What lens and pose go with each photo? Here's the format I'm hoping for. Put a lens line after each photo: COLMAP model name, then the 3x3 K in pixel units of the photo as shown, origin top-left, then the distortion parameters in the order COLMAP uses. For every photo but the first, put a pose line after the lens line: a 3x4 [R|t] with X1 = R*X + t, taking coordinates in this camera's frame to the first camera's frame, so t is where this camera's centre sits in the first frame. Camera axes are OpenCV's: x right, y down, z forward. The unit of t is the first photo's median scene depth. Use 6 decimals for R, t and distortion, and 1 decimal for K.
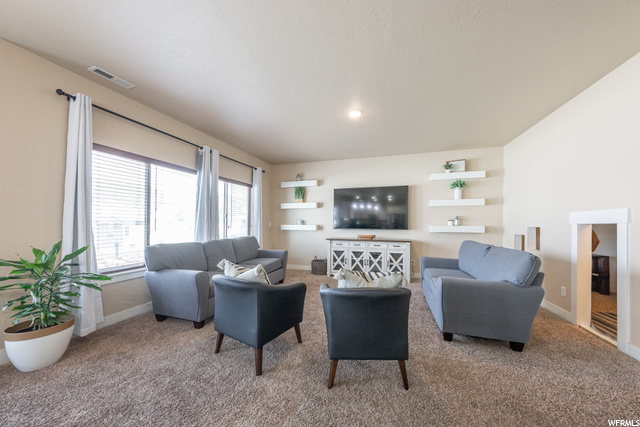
lens RADIAL K [[232.0, 0, 322.0], [0, 232.0, 220.4], [0, 0, 1]] dist [-0.002157, 0.000284]
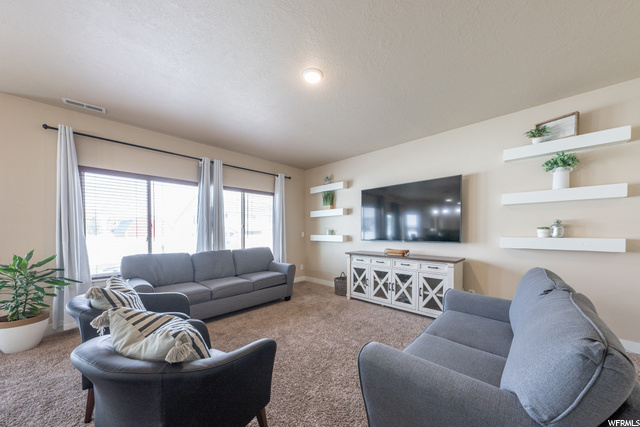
lens RADIAL K [[232.0, 0, 321.7], [0, 232.0, 235.3], [0, 0, 1]] dist [-0.002157, 0.000284]
pose [[0.895025, 0.001418, -0.446014, 0.325844], [0.009679, 0.999698, 0.022603, -0.000338], [0.445911, -0.024547, 0.894740, 0.255941]]
